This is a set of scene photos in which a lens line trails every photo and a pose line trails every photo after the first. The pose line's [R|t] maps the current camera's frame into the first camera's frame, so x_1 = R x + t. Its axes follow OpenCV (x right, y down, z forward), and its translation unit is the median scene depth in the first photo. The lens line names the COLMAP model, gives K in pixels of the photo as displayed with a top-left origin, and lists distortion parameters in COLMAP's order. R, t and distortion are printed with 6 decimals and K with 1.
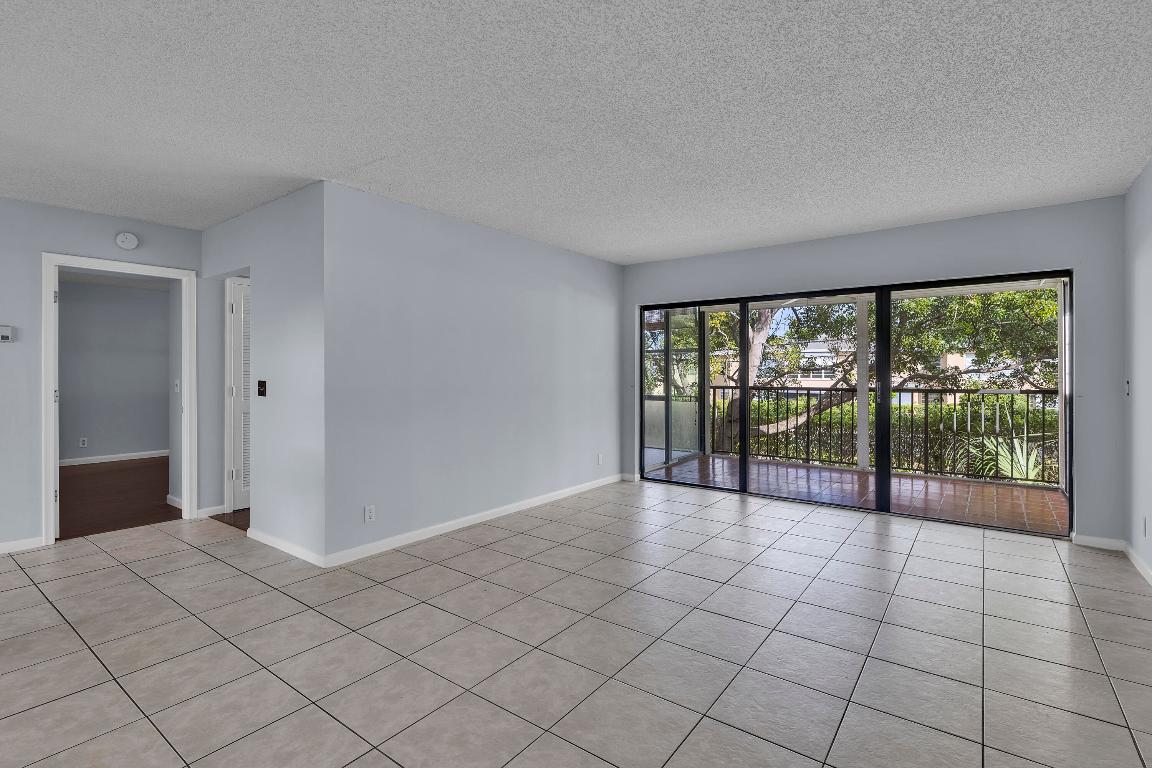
lens RADIAL K [[542.0, 0, 572.9], [0, 542.0, 376.5], [0, 0, 1]] dist [0.003397, -0.001545]
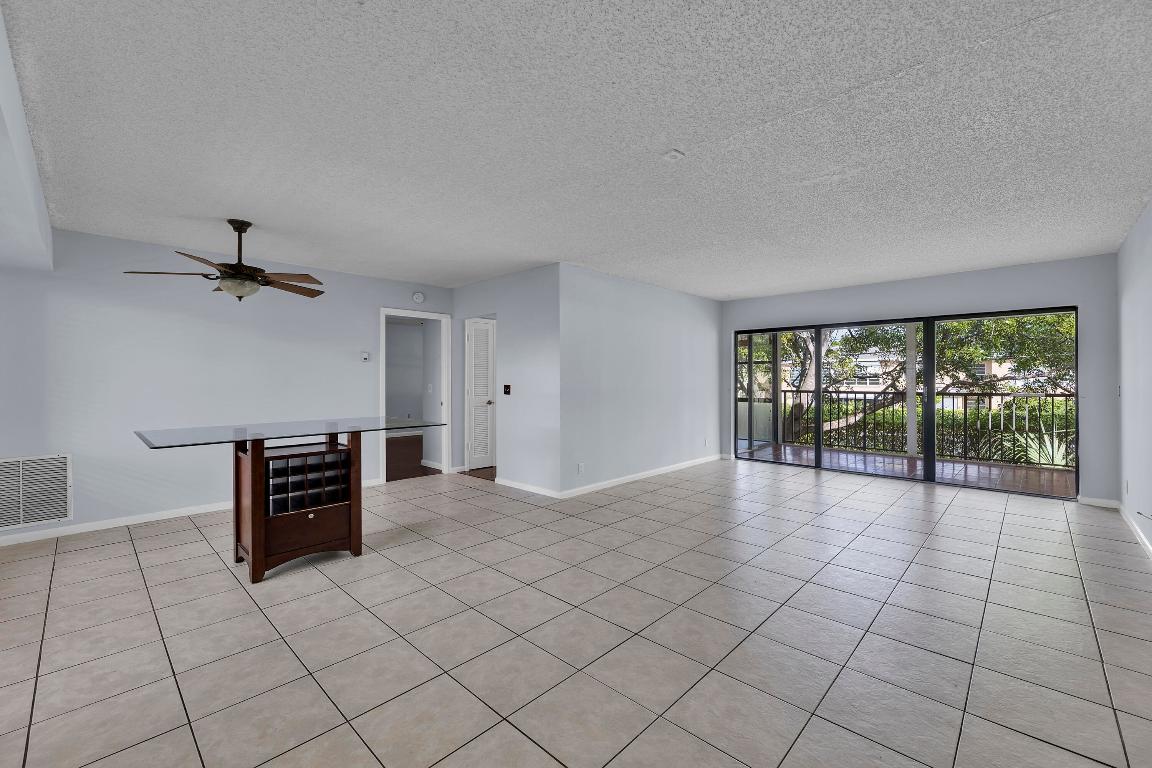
lens RADIAL K [[476.3, 0, 568.3], [0, 476.3, 382.4], [0, 0, 1]] dist [0.001902, 0.001105]
pose [[0.992328, 0.001111, -0.123626, -0.157980], [-0.001190, 0.999999, -0.000563, 0.000427], [0.123625, 0.000706, 0.992329, -0.264673]]
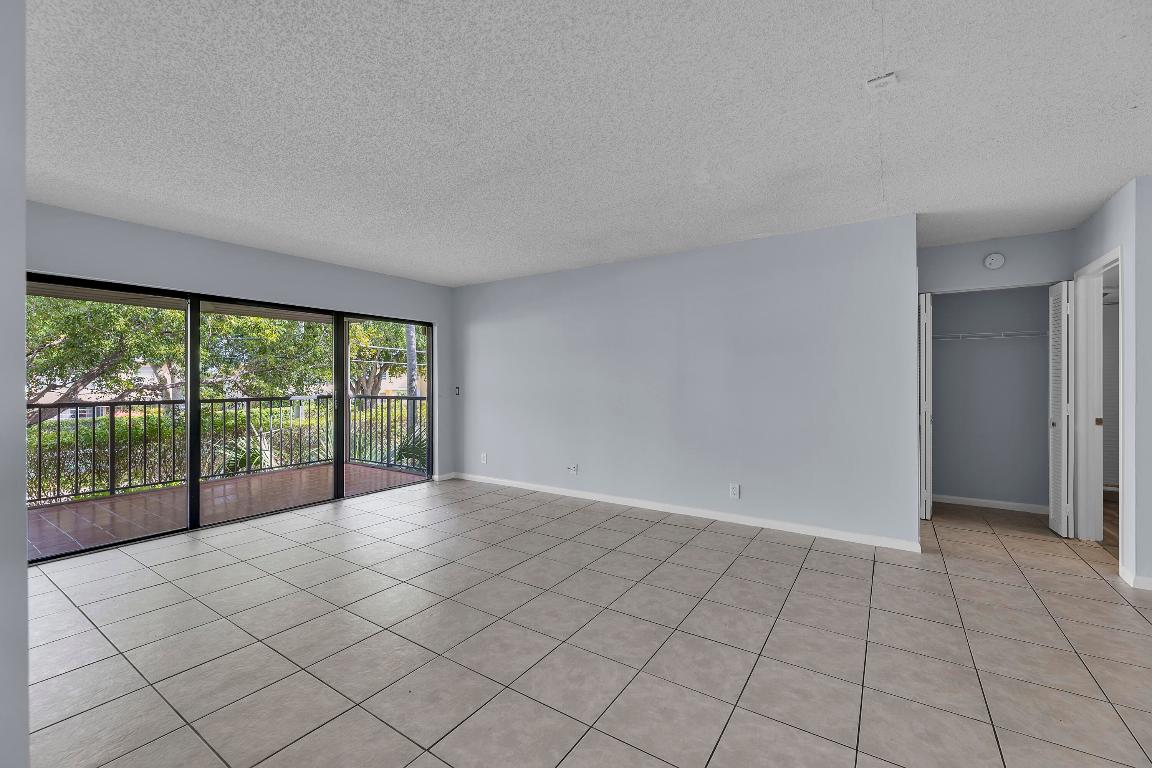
lens RADIAL K [[476.3, 0, 575.7], [0, 476.3, 378.6], [0, 0, 1]] dist [0.001902, 0.001105]
pose [[-0.066898, 0.010315, 0.997706, -0.444072], [0.010400, 0.999899, -0.009640, -0.001521], [-0.997706, 0.009731, -0.066999, 0.458257]]
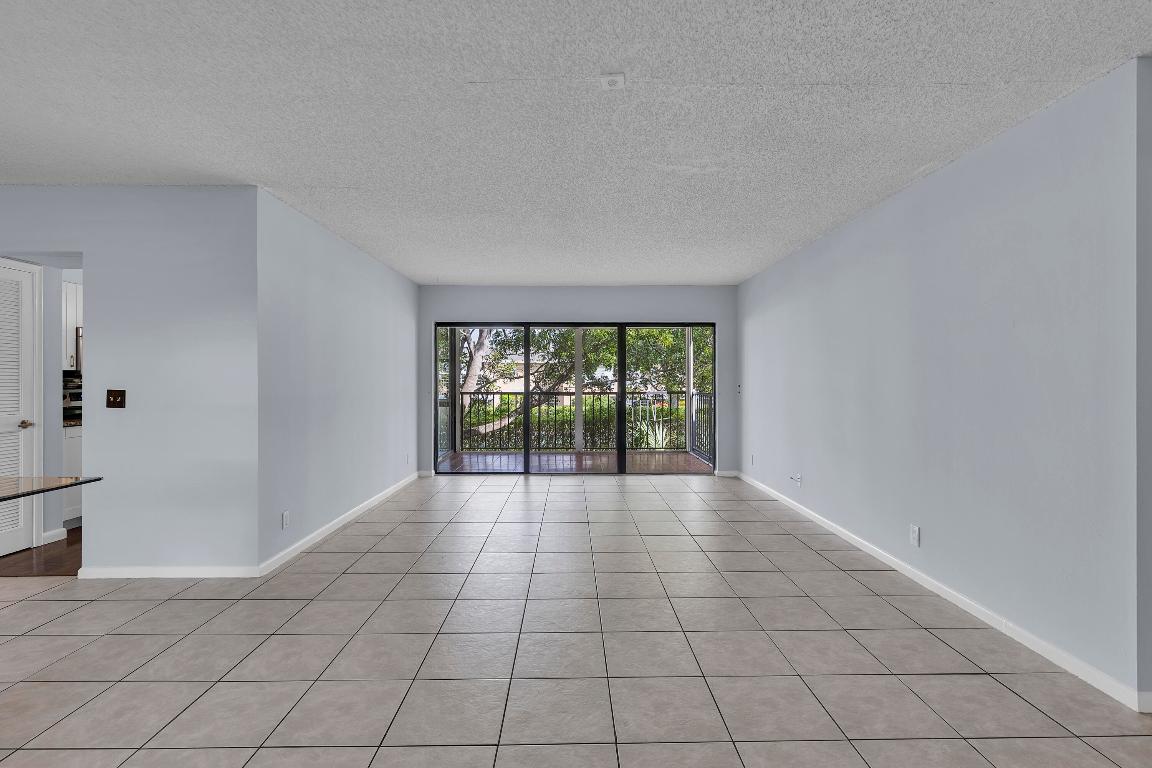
lens RADIAL K [[542.0, 0, 576.8], [0, 542.0, 378.5], [0, 0, 1]] dist [0.003397, -0.001545]
pose [[0.788442, 0.002440, 0.615104, -0.377114], [0.004730, 0.999939, -0.010028, 0.001129], [-0.615090, 0.010816, 0.788382, -0.089297]]
